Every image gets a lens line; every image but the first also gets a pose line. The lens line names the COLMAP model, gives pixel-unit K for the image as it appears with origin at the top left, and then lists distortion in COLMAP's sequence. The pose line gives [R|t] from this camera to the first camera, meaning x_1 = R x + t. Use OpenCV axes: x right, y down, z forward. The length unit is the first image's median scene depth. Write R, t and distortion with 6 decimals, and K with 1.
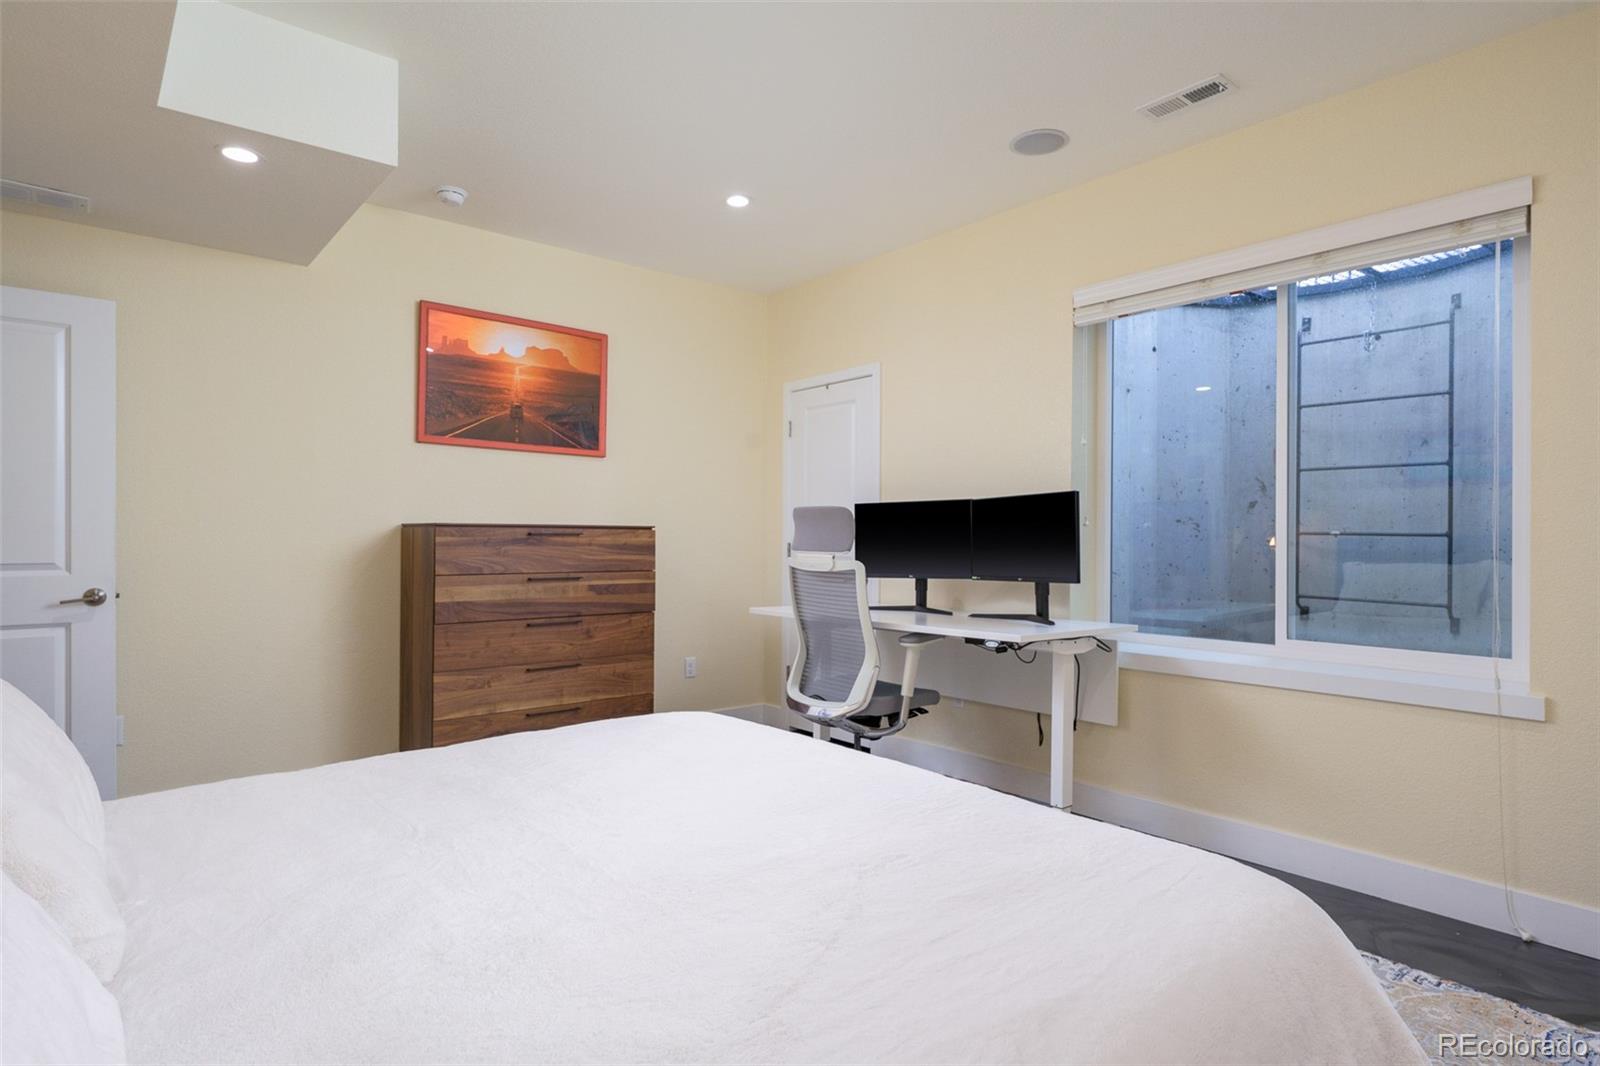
lens RADIAL K [[868.9, 0, 799.2], [0, 868.9, 543.0], [0, 0, 1]] dist [0.000056, -0.000119]
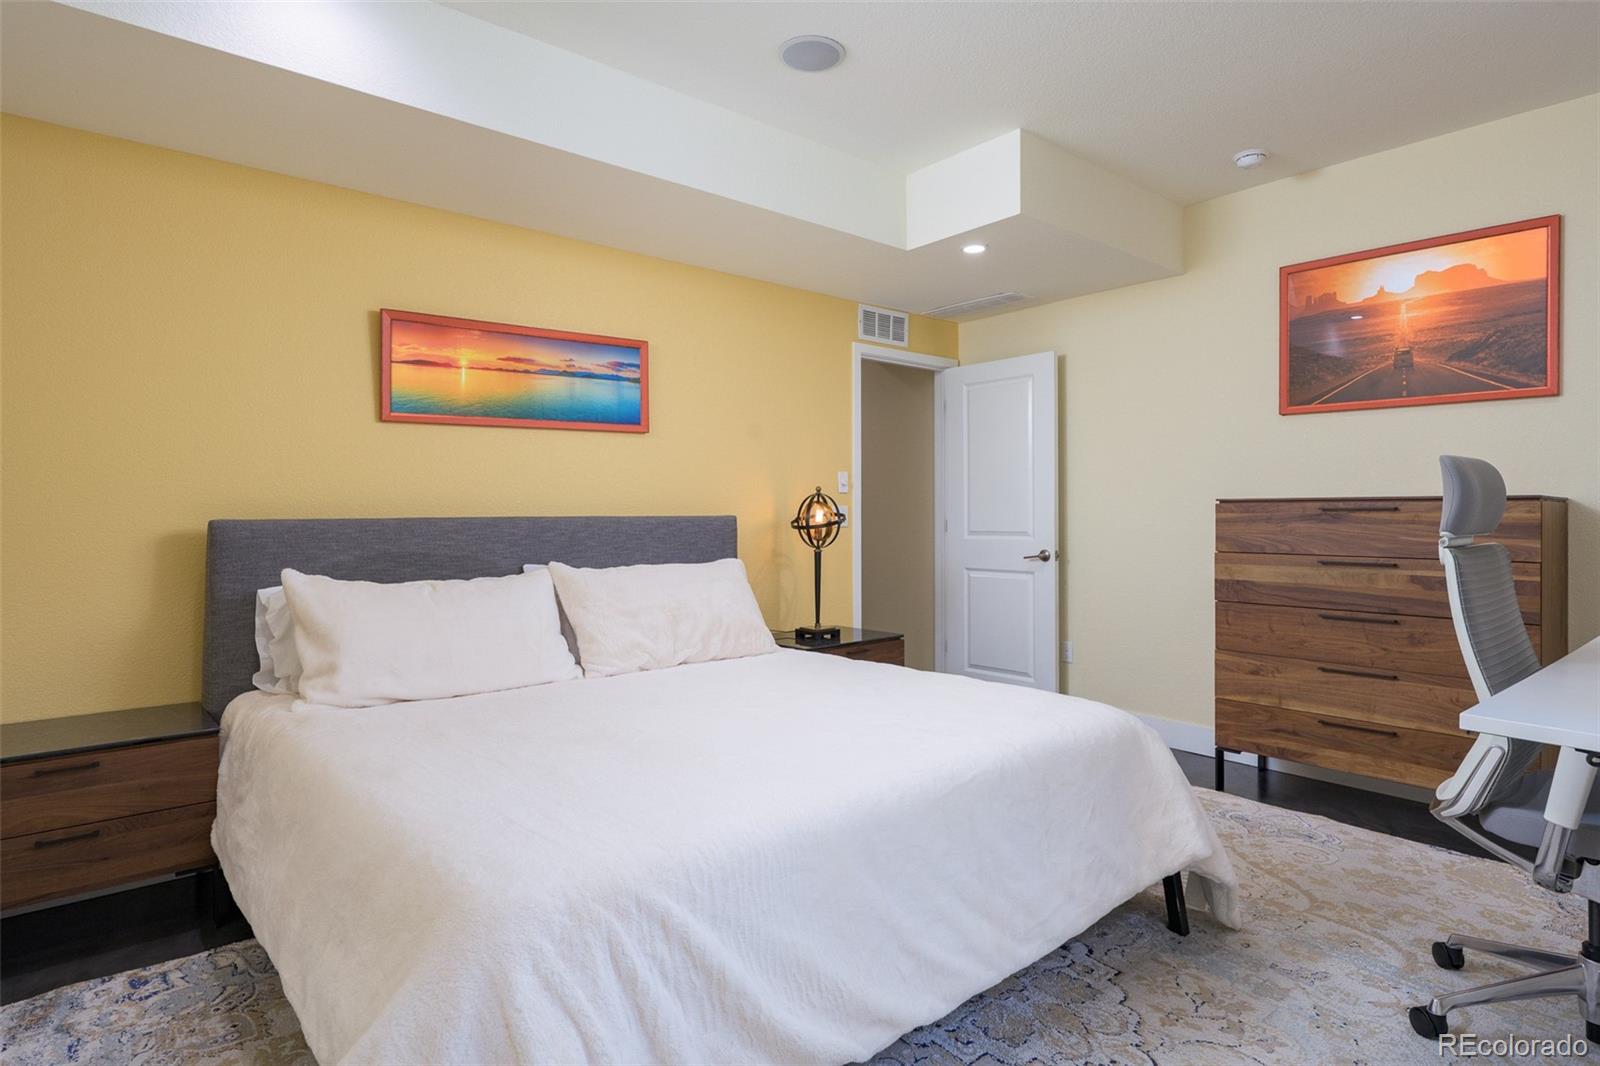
lens RADIAL K [[868.9, 0, 799.0], [0, 868.9, 517.3], [0, 0, 1]] dist [0.000056, -0.000119]
pose [[-0.003861, -0.001755, -0.999991, 0.531546], [-0.007488, 0.999970, -0.001726, 0.002895], [0.999965, 0.007481, -0.003874, 0.476874]]
